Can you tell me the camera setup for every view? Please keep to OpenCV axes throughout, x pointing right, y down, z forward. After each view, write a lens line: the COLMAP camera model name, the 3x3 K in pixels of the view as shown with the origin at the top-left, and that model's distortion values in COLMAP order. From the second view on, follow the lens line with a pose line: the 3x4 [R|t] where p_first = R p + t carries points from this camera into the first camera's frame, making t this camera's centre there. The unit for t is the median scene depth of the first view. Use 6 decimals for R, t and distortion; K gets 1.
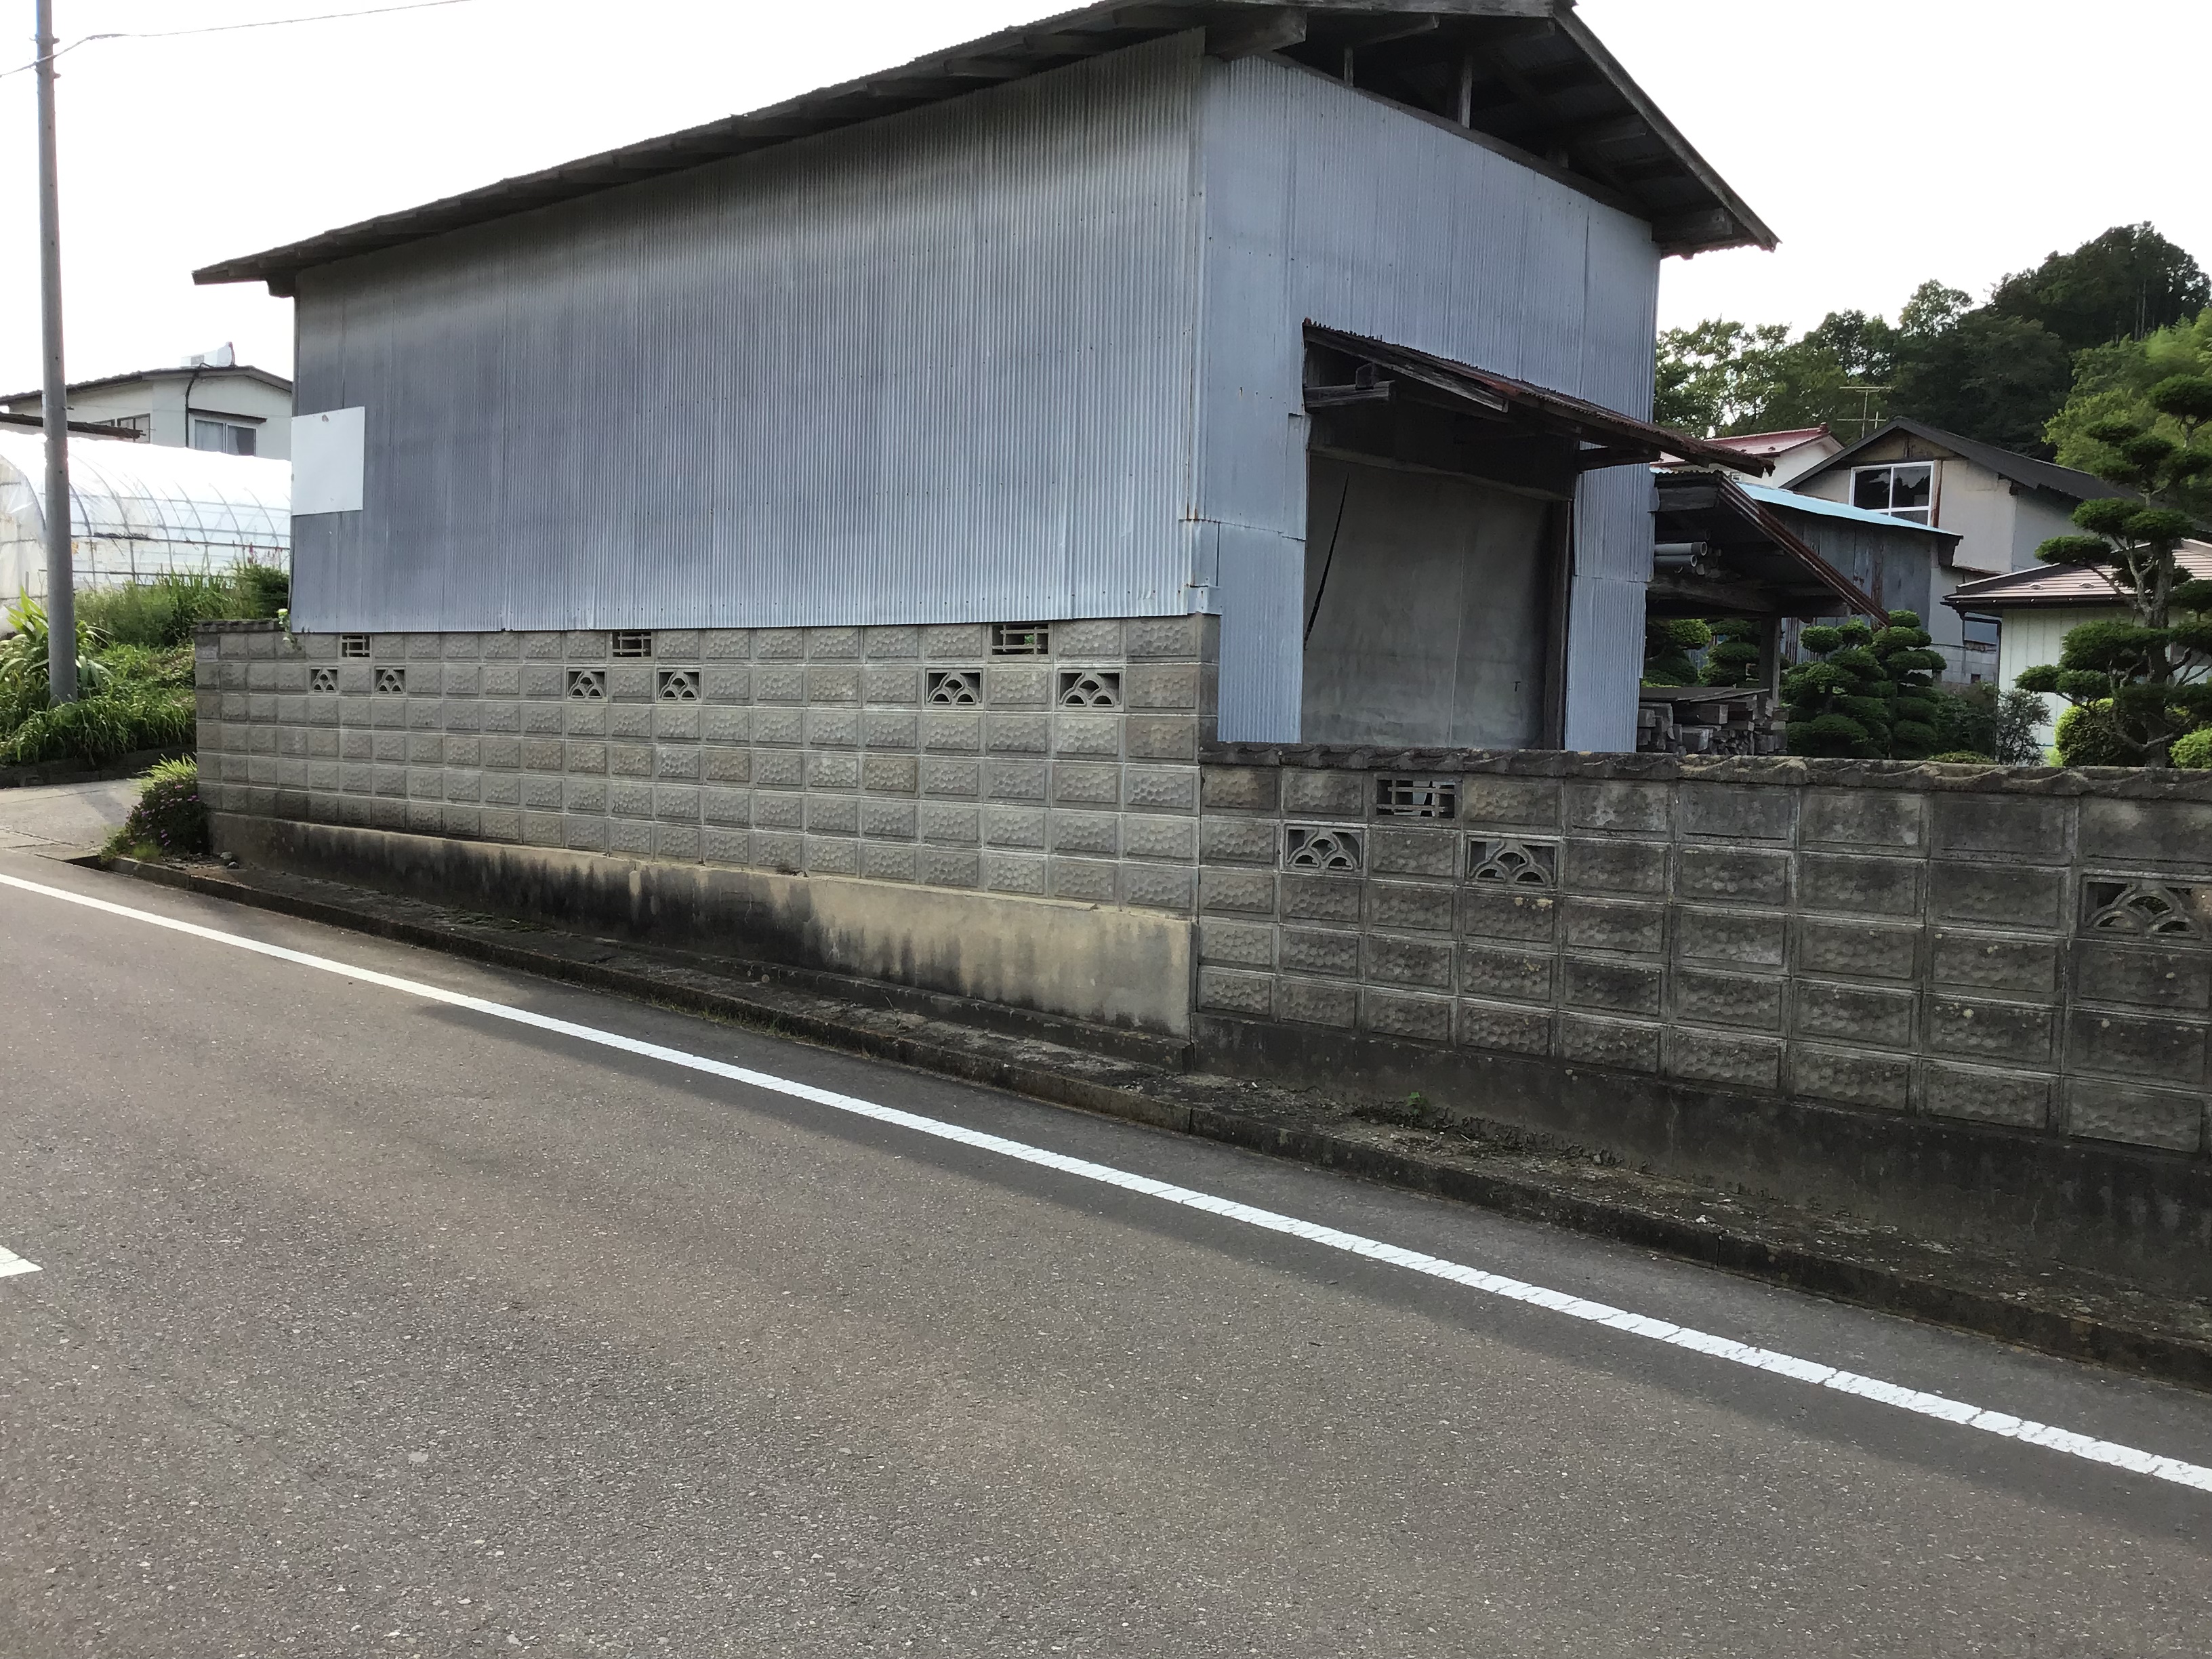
lens RADIAL K [[2071.4, 0, 1096.5], [0, 2071.4, 836.9], [0, 0, 1]] dist [0.114103, -0.219240]
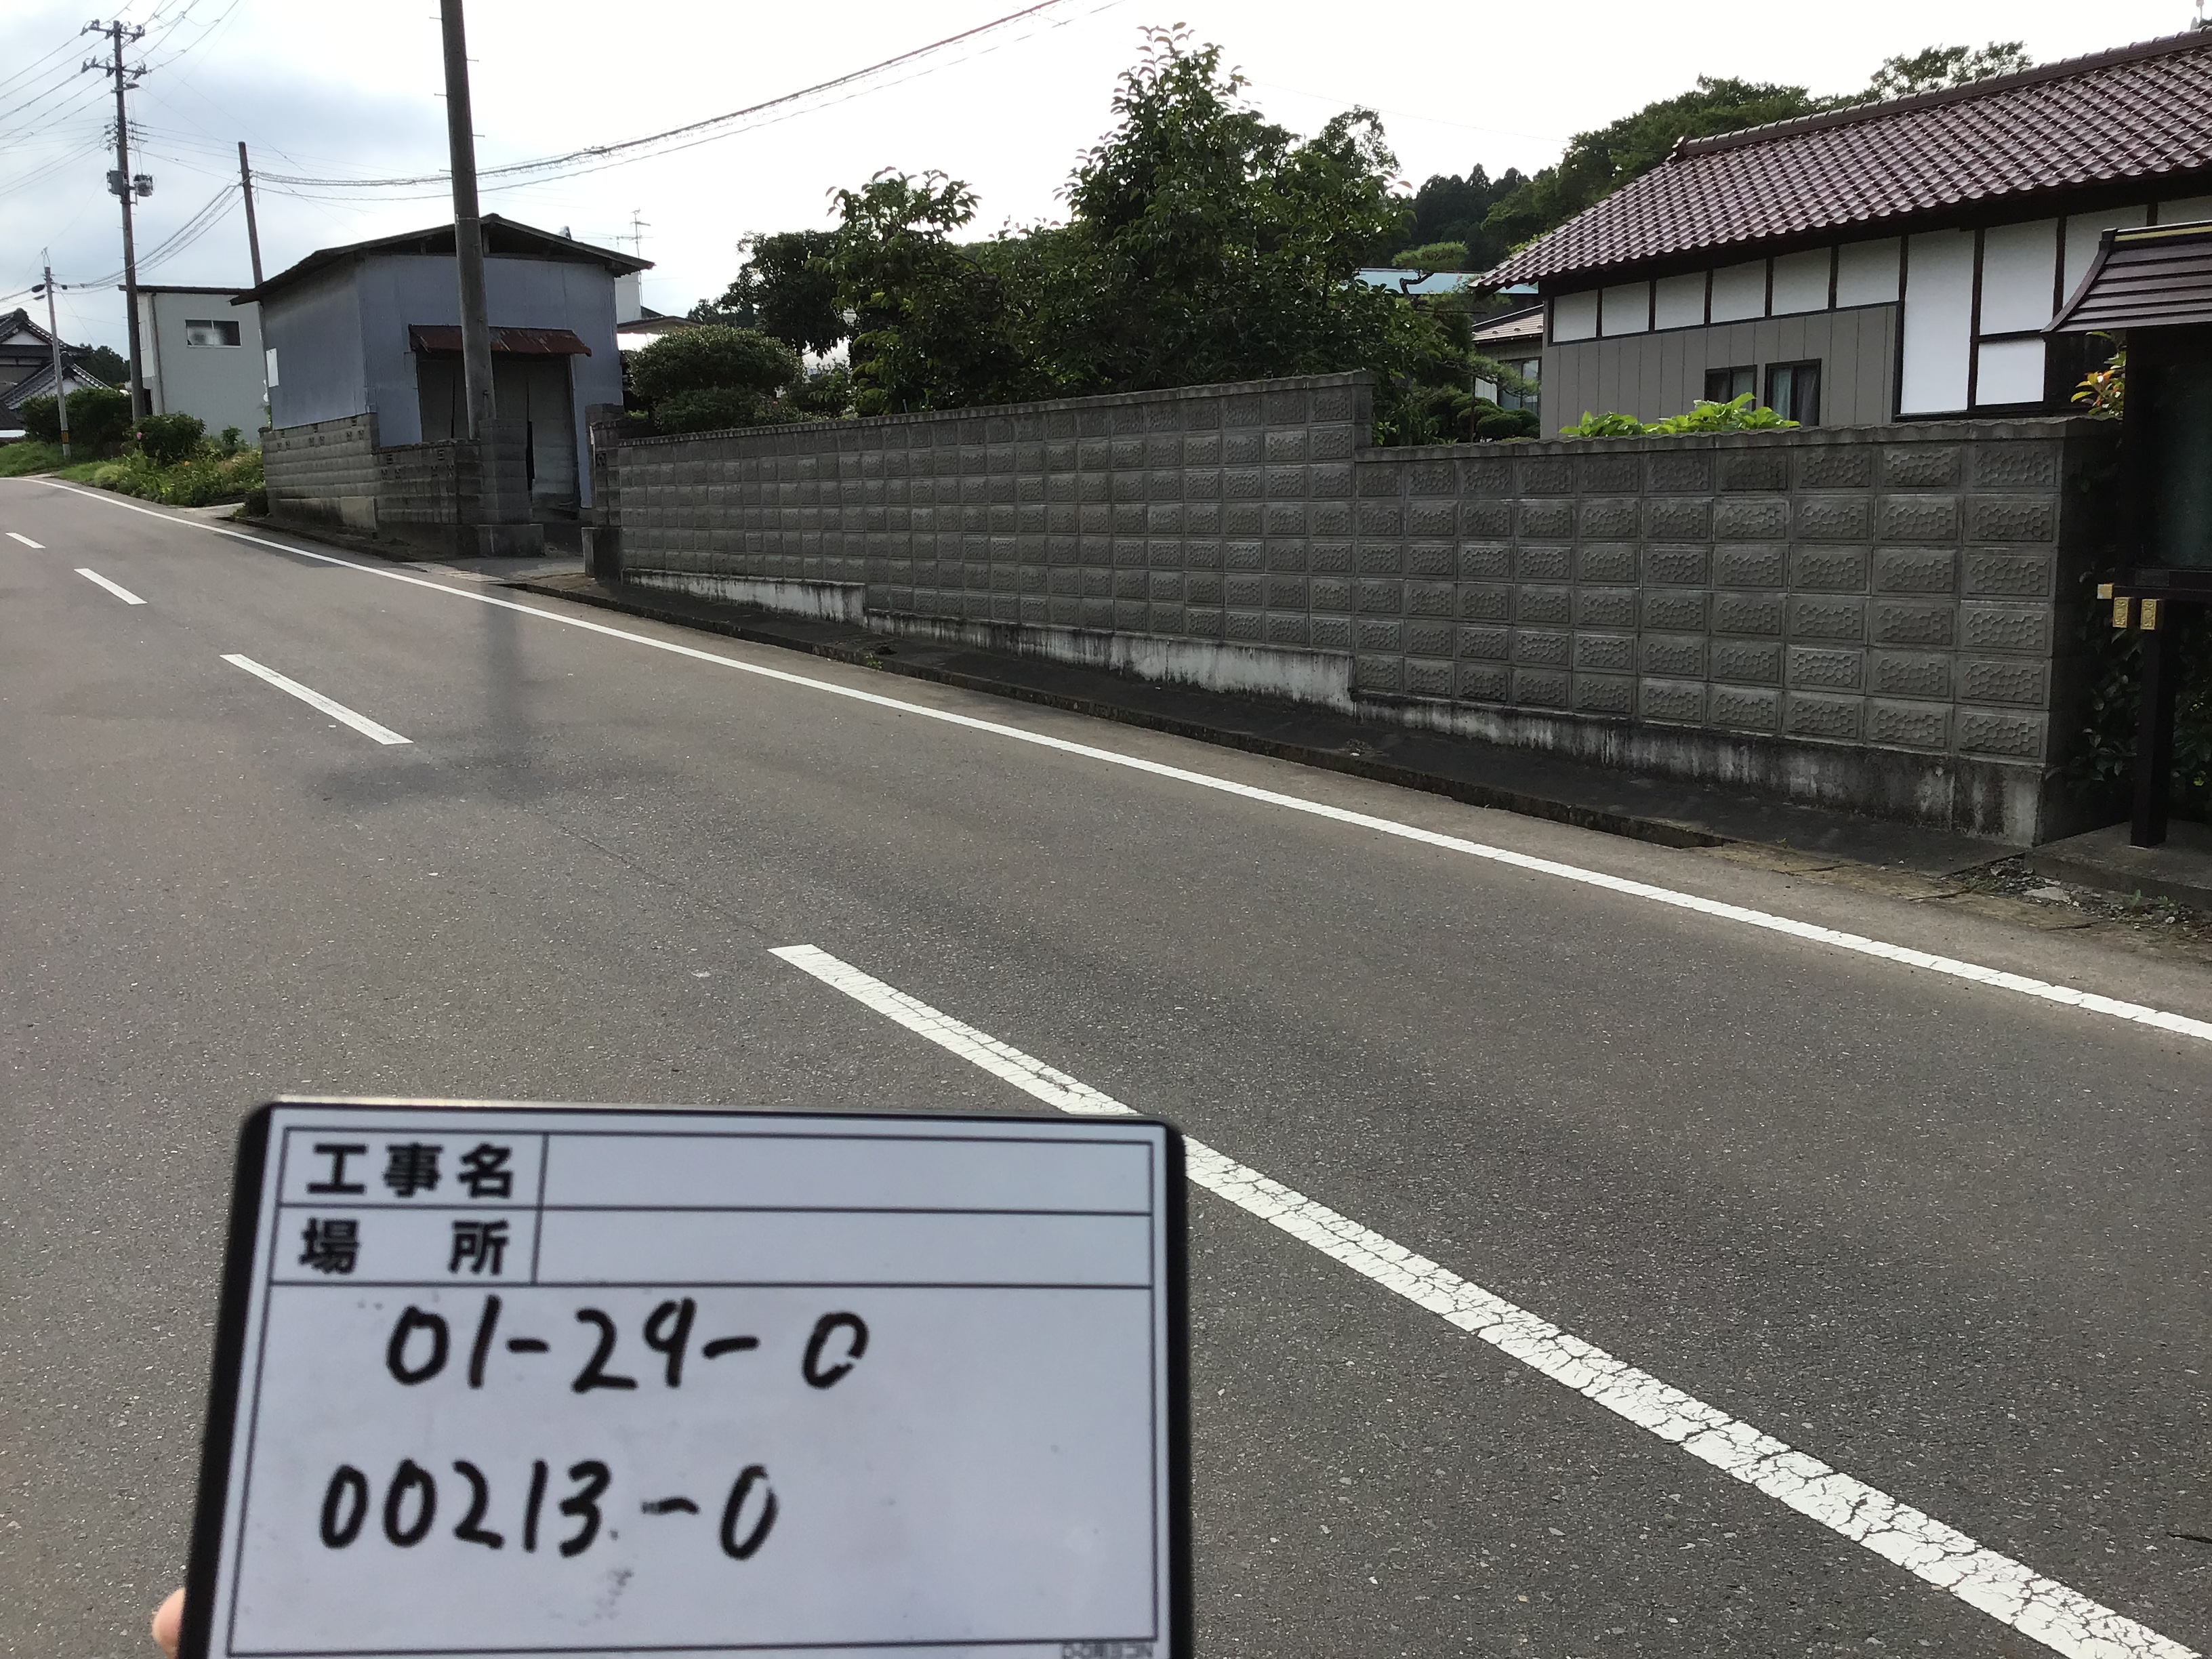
lens RADIAL K [[2071.4, 0, 1096.5], [0, 2071.4, 836.9], [0, 0, 1]] dist [0.114103, -0.219240]
pose [[0.959151, -0.001713, -0.282888, 2.194176], [0.033693, 0.993556, 0.108222, 0.263199], [0.280880, -0.113333, 0.953028, -2.116719]]
